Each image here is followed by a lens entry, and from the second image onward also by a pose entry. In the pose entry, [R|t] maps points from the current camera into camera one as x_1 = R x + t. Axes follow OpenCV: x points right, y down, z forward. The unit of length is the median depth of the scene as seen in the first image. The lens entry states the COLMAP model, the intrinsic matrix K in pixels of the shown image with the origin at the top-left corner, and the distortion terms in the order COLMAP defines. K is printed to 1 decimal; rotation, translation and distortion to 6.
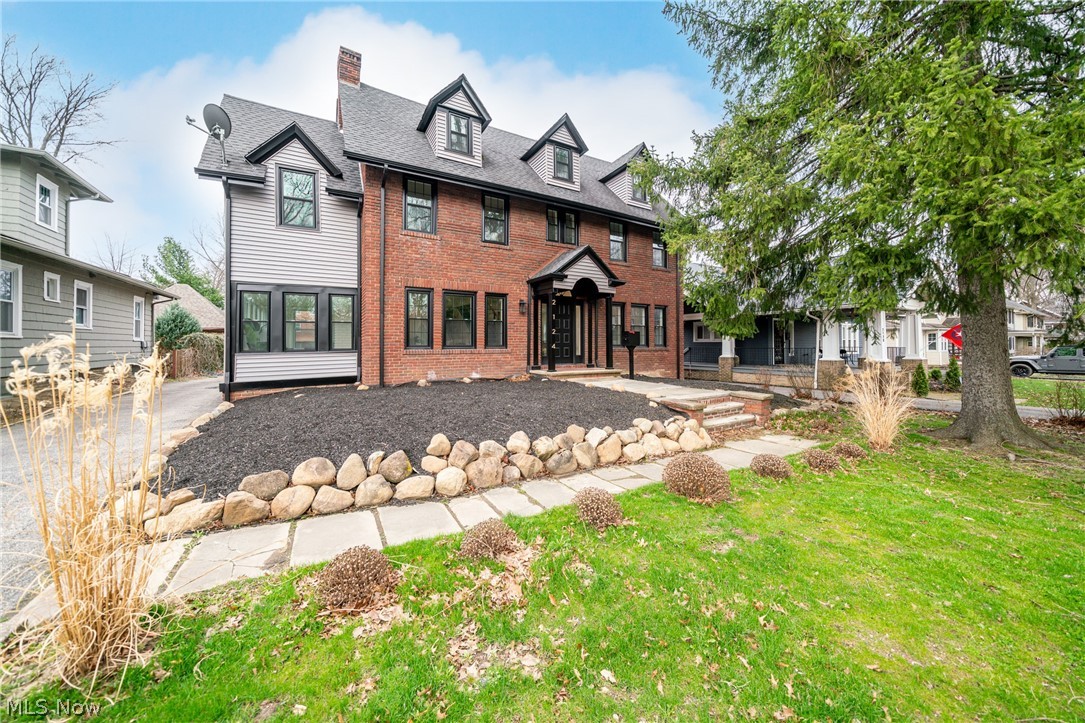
lens RADIAL K [[374.3, 0, 545.4], [0, 374.3, 343.3], [0, 0, 1]] dist [-0.002273, -0.000186]
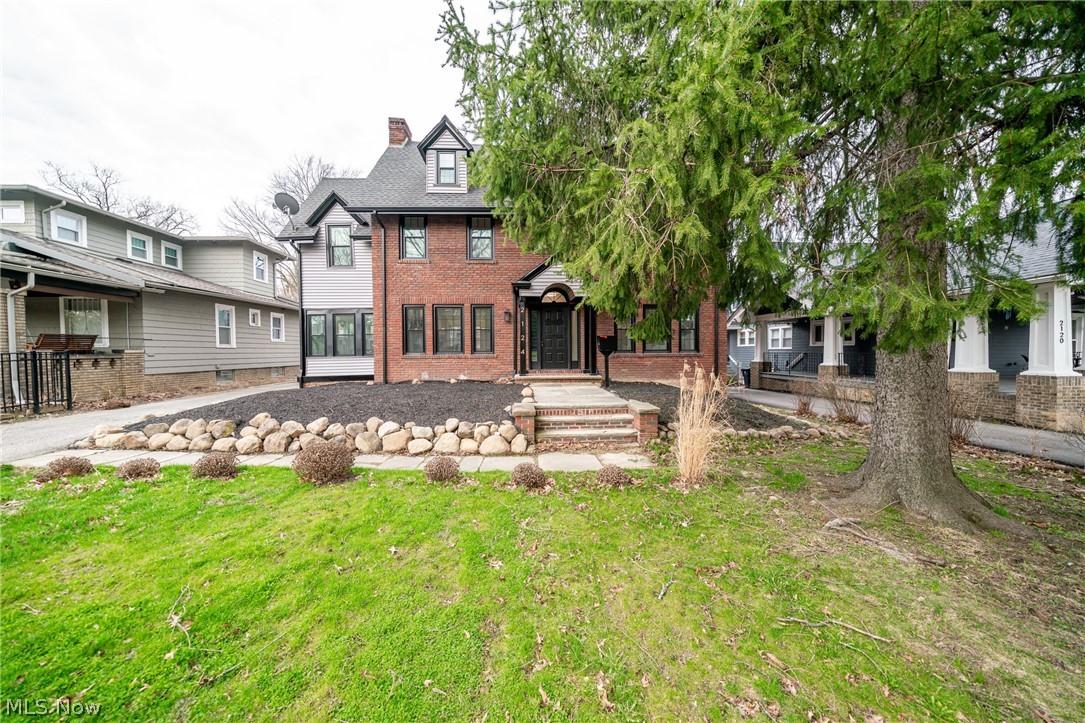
lens RADIAL K [[371.1, 0, 542.5], [0, 371.1, 361.5], [0, 0, 1]] dist [-0.000273, -0.000024]
pose [[0.883960, 0.009873, -0.467458, 0.612973], [0.005632, 0.999480, 0.031759, 0.002708], [0.467528, -0.030707, 0.883445, 0.113280]]
